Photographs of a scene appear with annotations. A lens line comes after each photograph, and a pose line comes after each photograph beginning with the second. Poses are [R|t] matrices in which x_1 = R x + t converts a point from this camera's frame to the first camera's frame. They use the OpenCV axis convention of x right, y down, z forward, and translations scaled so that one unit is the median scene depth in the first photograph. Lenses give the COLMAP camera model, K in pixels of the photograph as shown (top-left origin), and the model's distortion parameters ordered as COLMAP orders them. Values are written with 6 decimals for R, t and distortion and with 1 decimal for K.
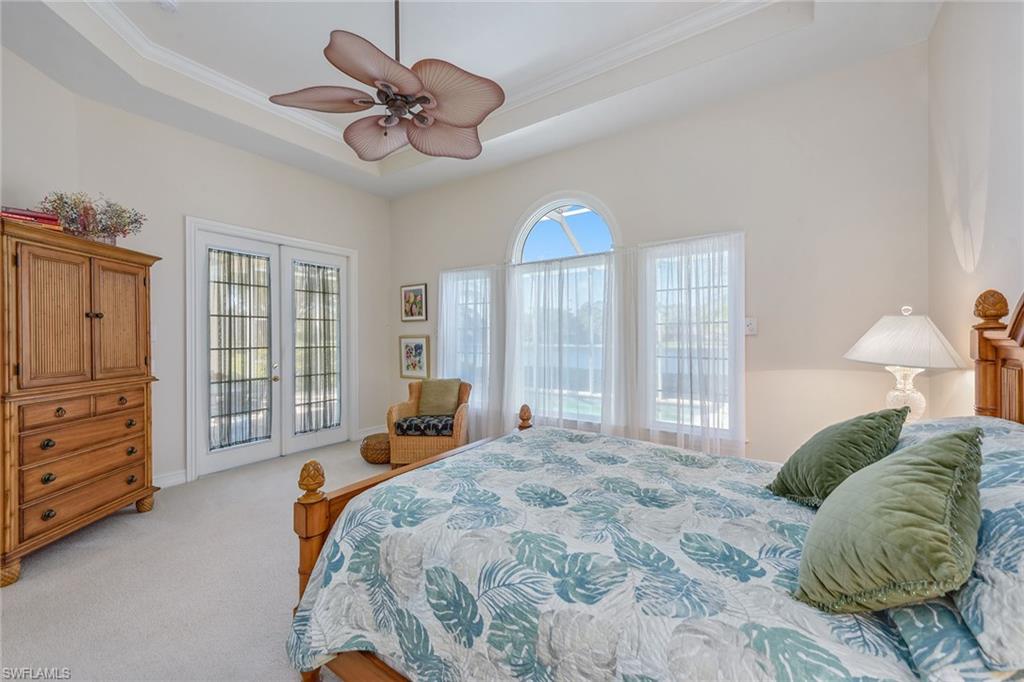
lens RADIAL K [[397.6, 0, 510.8], [0, 397.6, 333.7], [0, 0, 1]] dist [0.037596, -0.008905]
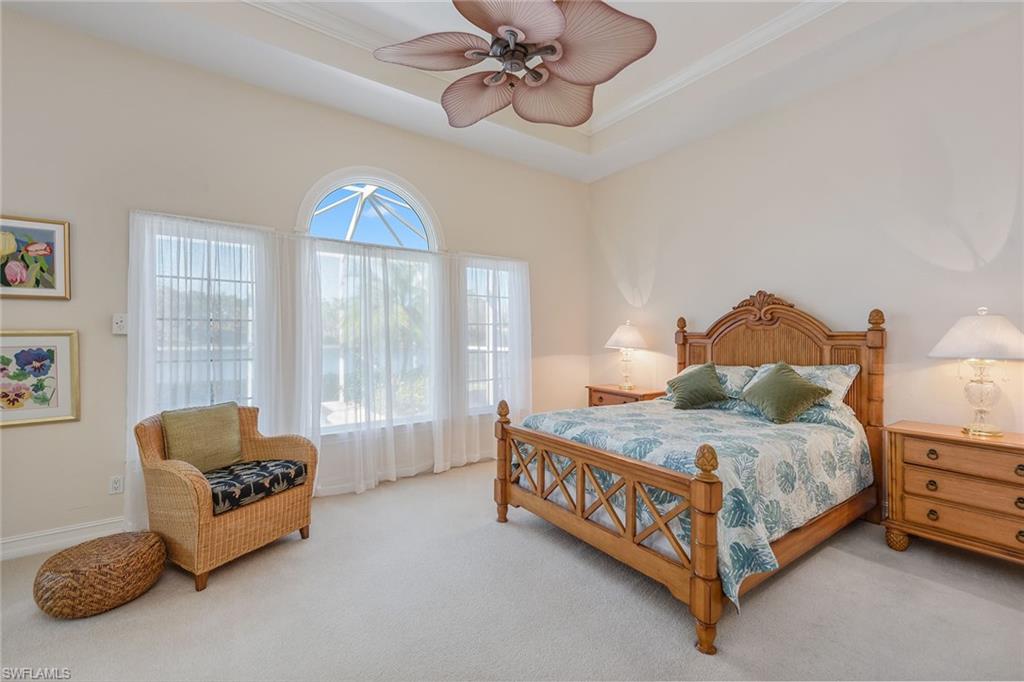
lens RADIAL K [[422.9, 0, 511.7], [0, 422.9, 330.7], [0, 0, 1]] dist [0.001403, -0.000132]
pose [[0.340327, 0.016875, 0.940156, -0.634906], [-0.006342, 0.999857, -0.015651, 0.011554], [-0.940286, -0.000636, 0.340385, 0.400716]]
